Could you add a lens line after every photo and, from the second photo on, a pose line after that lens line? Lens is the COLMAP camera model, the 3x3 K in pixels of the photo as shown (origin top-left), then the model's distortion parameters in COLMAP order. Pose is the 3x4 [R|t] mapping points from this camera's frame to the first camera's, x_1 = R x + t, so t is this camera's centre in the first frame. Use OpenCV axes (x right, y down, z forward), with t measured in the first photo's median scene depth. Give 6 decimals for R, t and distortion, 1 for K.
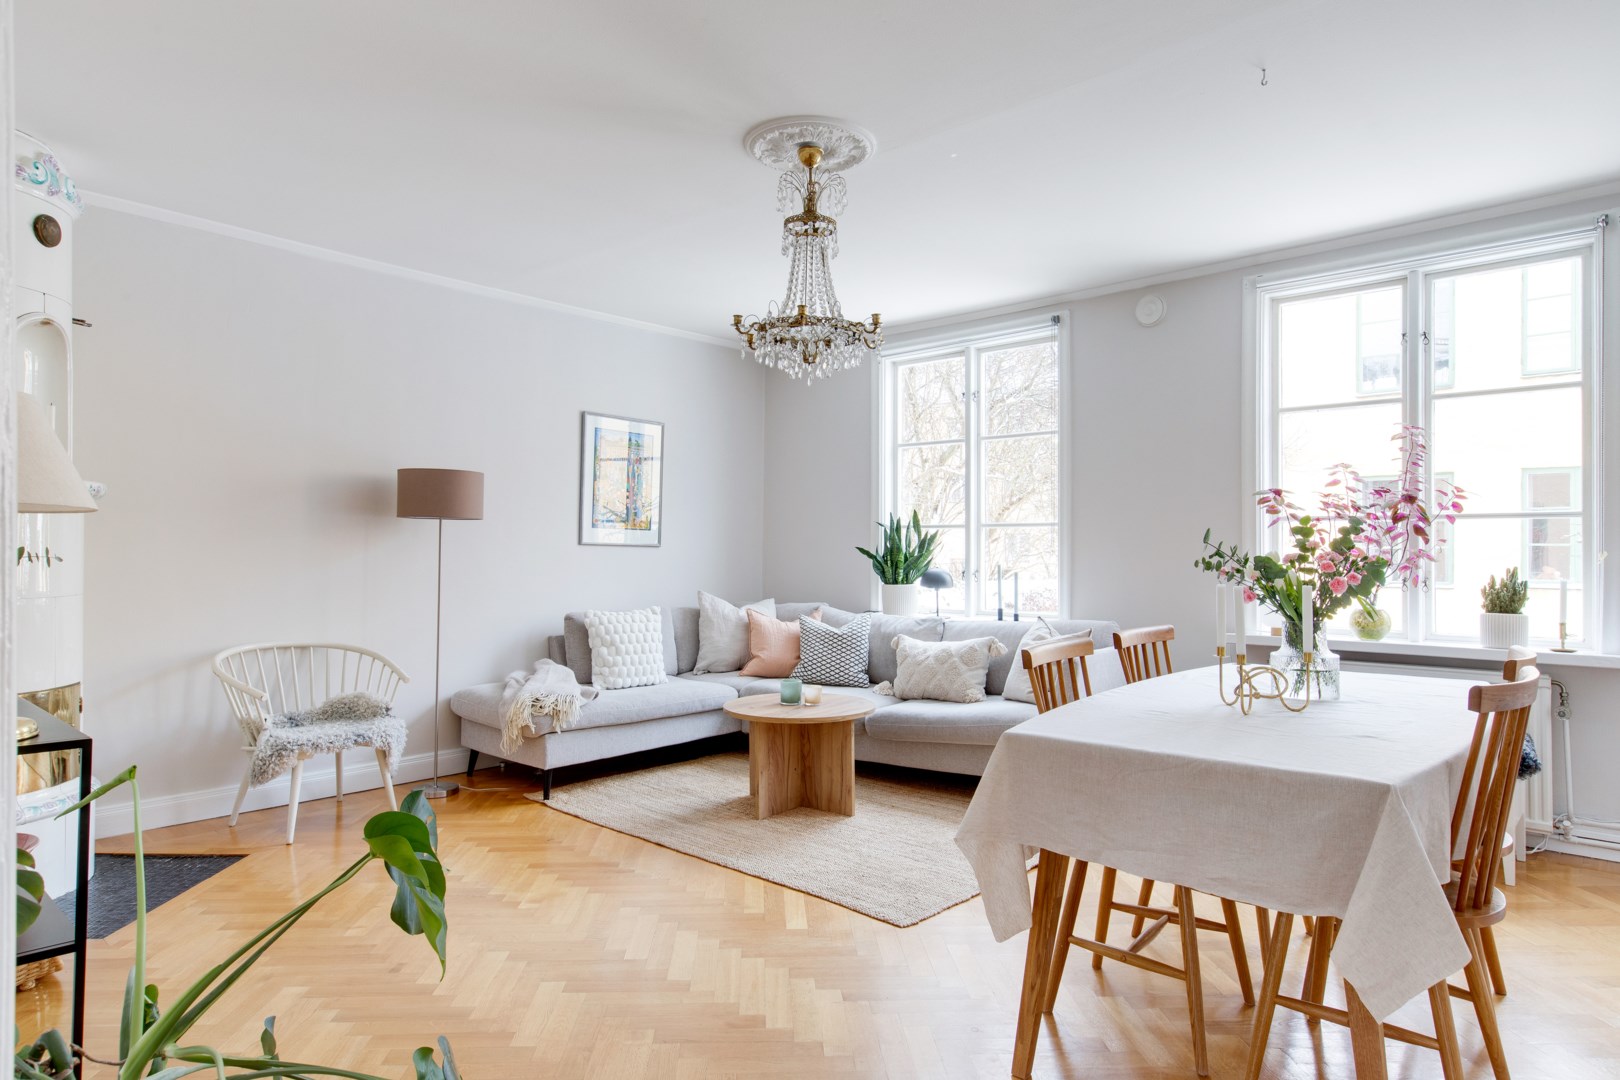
lens RADIAL K [[990.7, 0, 765.7], [0, 990.7, 521.8], [0, 0, 1]] dist [-0.001488, 0.000883]
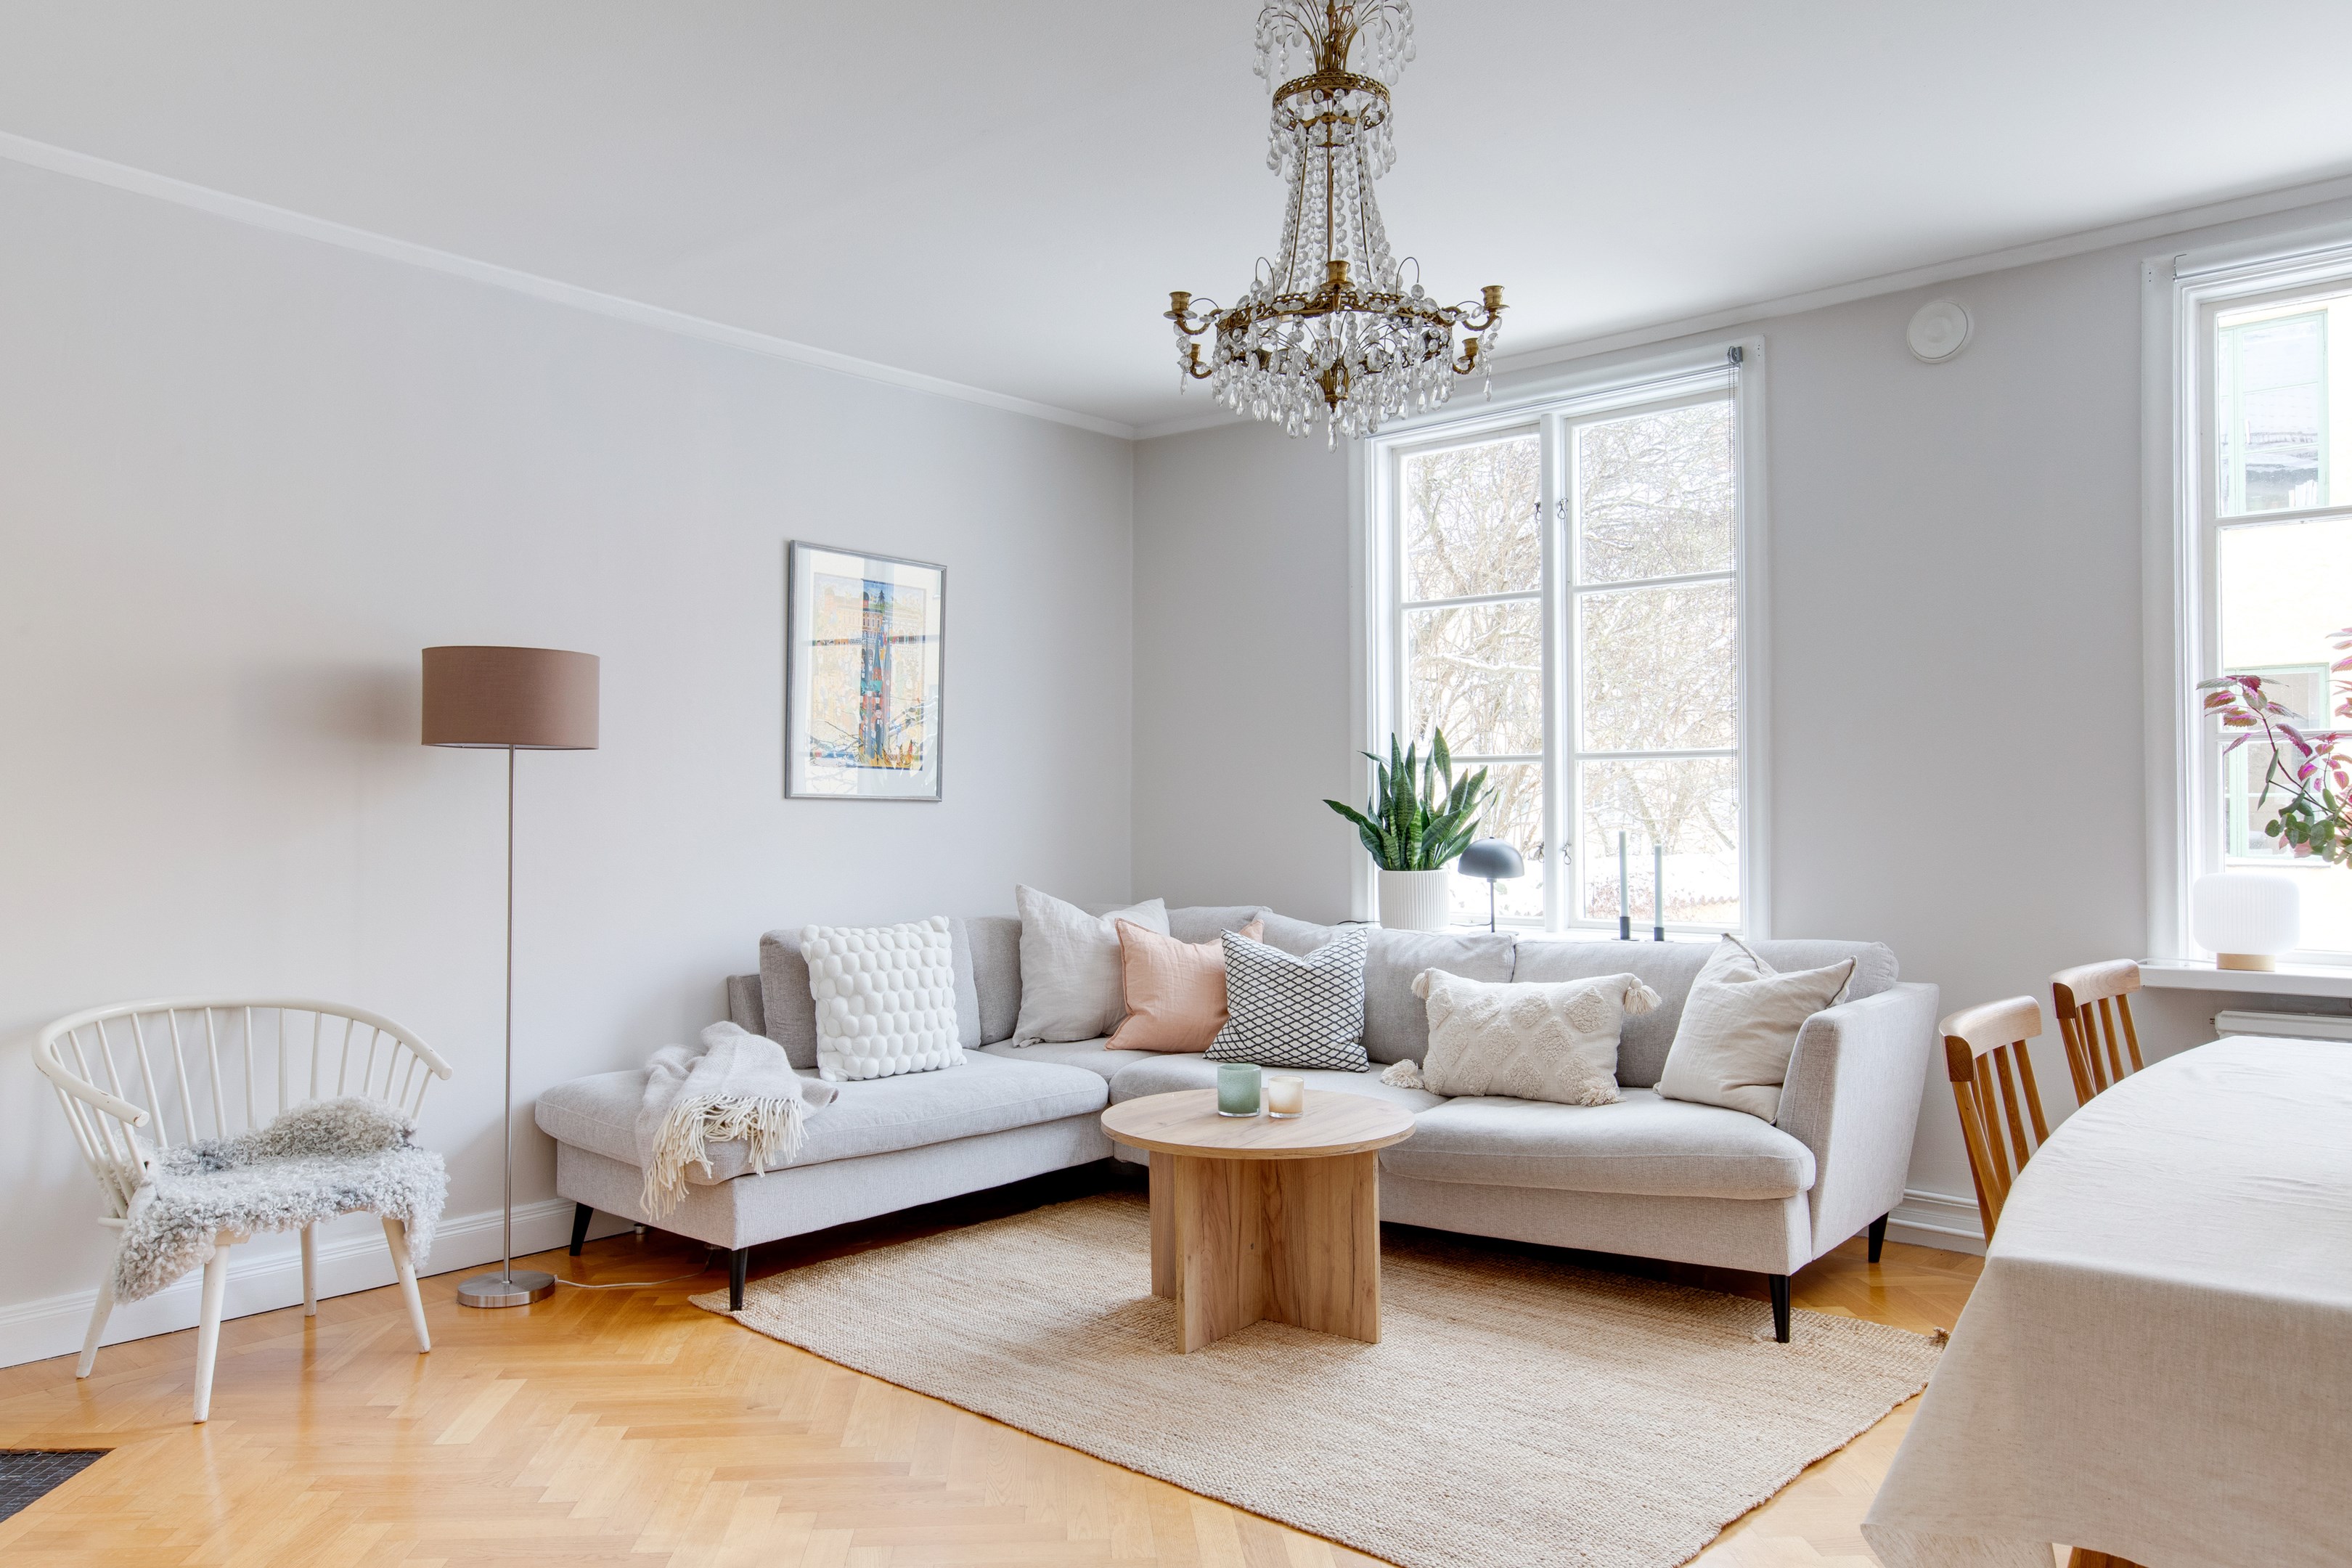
lens RADIAL K [[1654.1, 0, 1176.0], [0, 1654.1, 784.0], [0, 0, 1]] dist [0.005224, -0.015366]
pose [[0.997579, -0.005185, 0.069344, -0.057064], [0.004198, 0.999888, 0.014370, 0.005161], [-0.069411, -0.014044, 0.997489, 0.157597]]
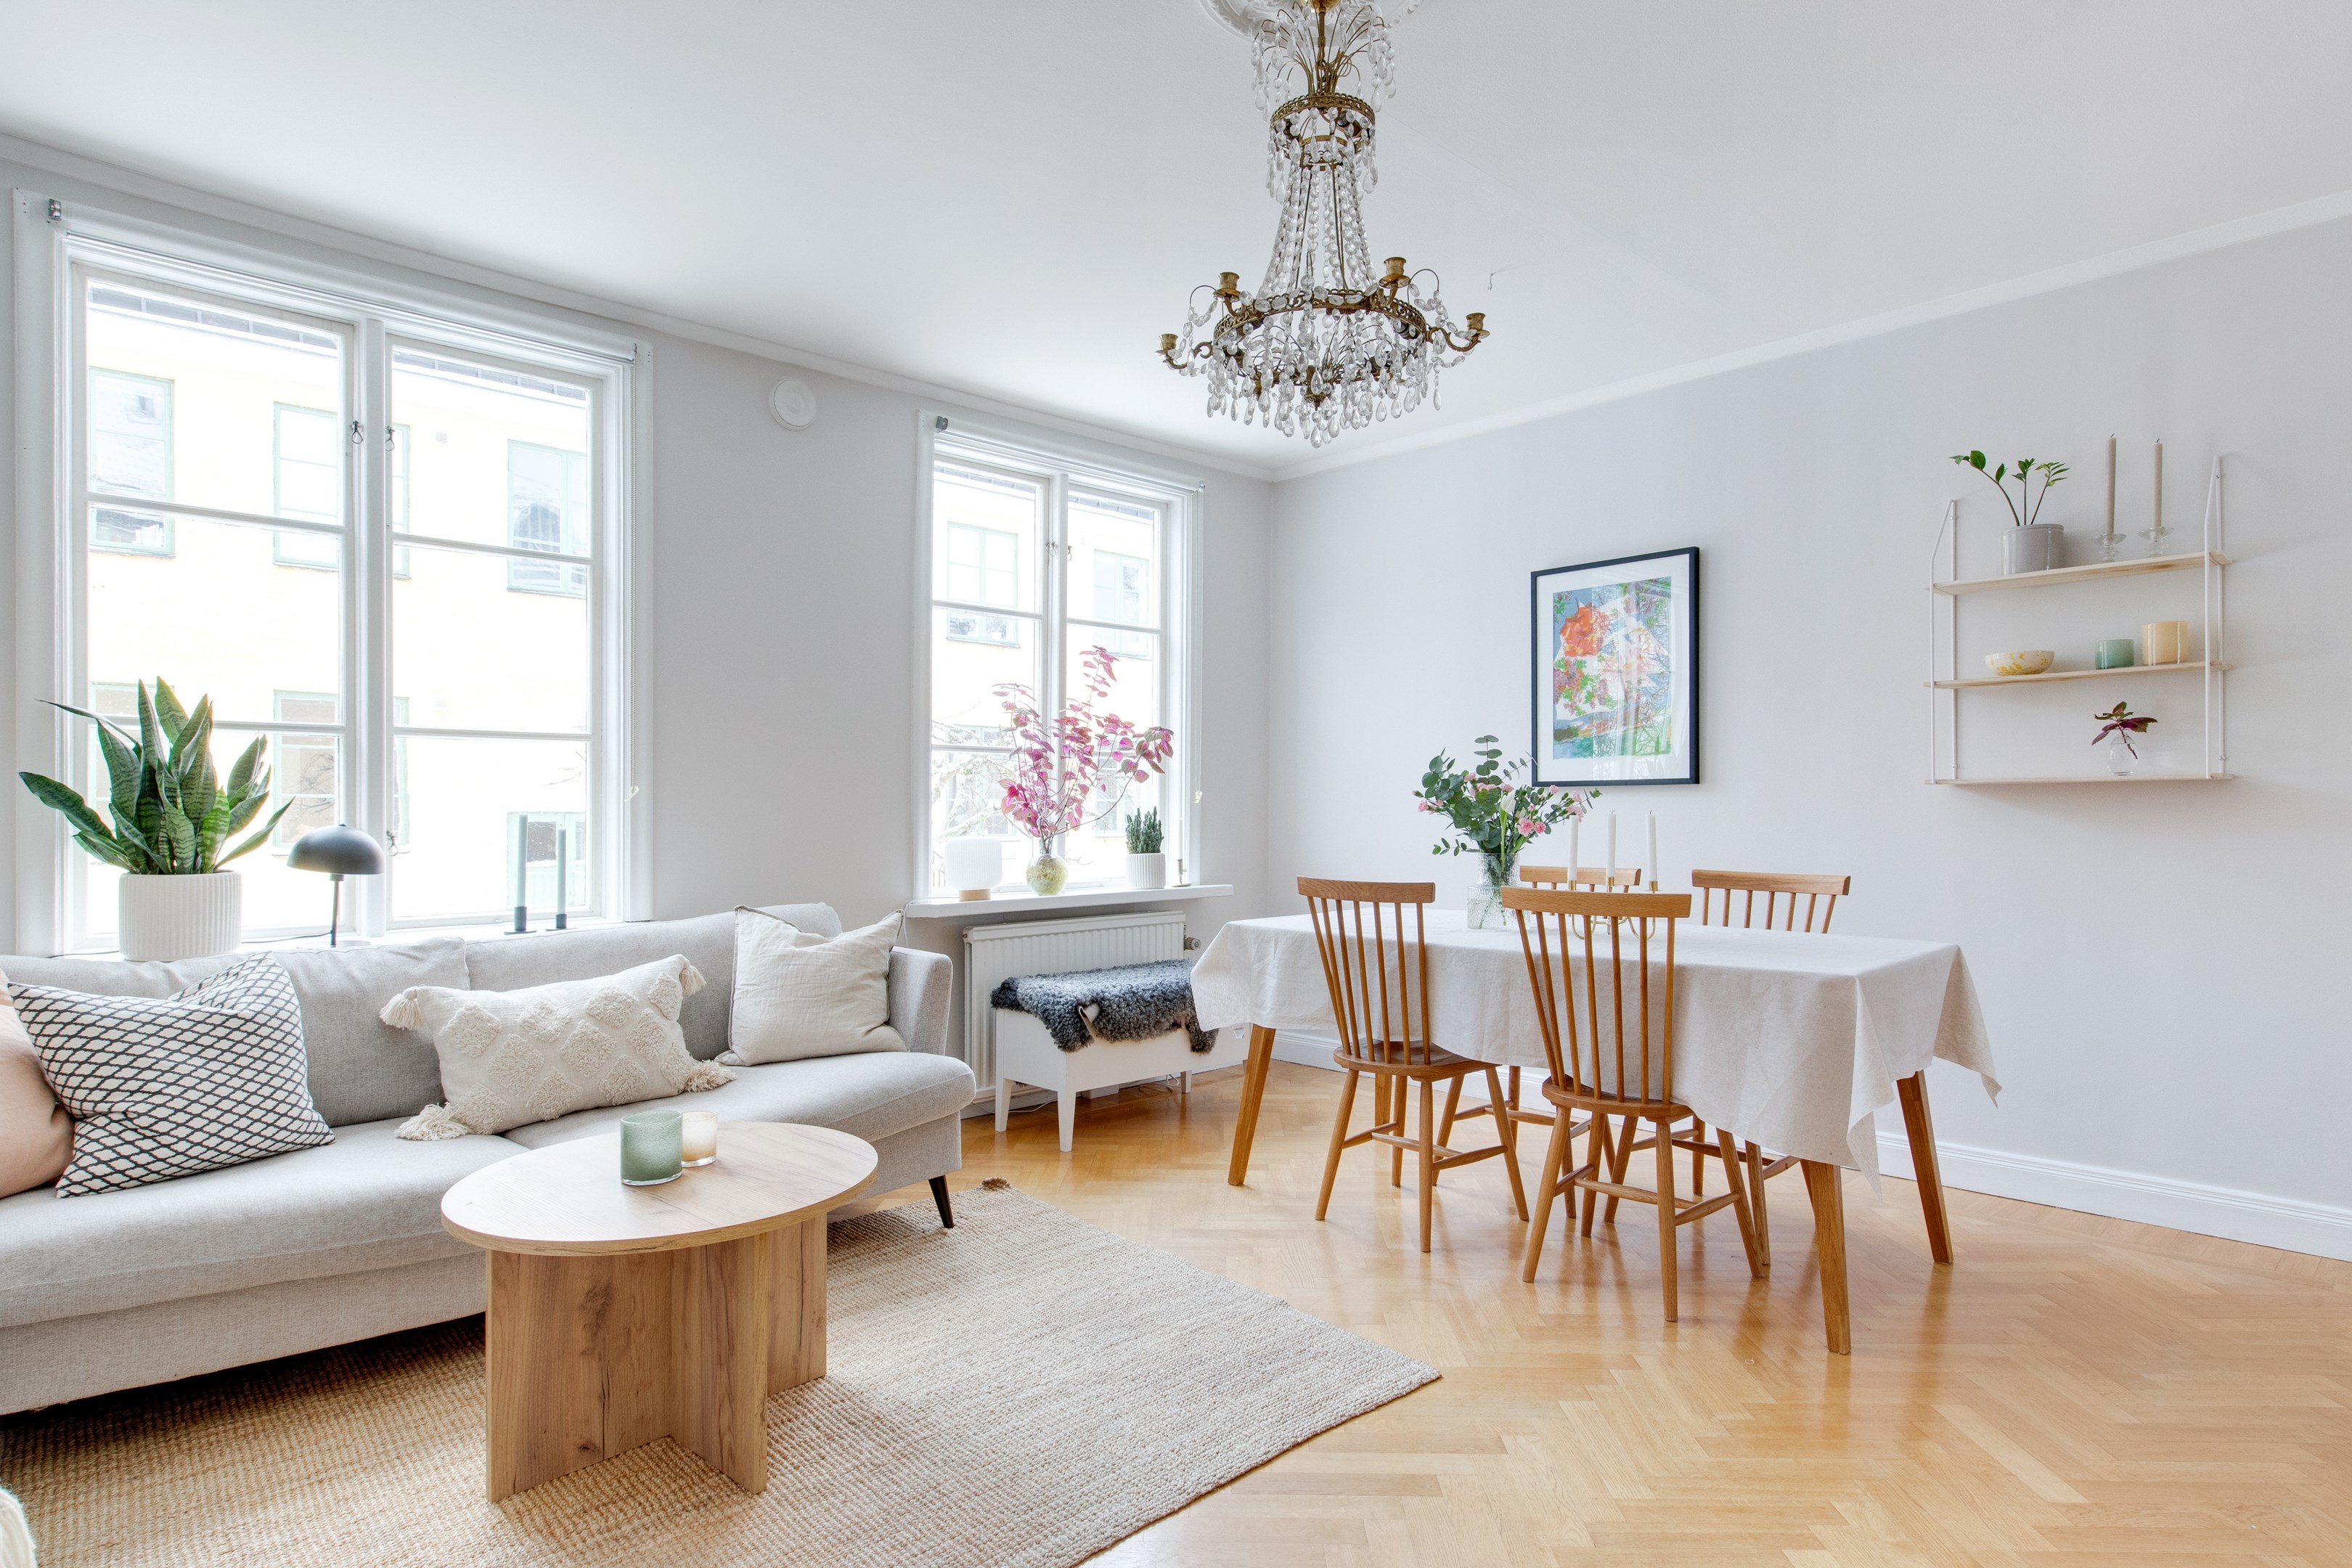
lens RADIAL K [[1412.7, 0, 1006.6], [0, 1412.7, 819.7], [0, 0, 1]] dist [0.003464, 0.000763]
pose [[0.007702, -0.008366, 0.999935, -0.456134], [-0.023888, 0.999678, 0.008548, 0.034123], [-0.999685, -0.023952, 0.007499, 0.769032]]
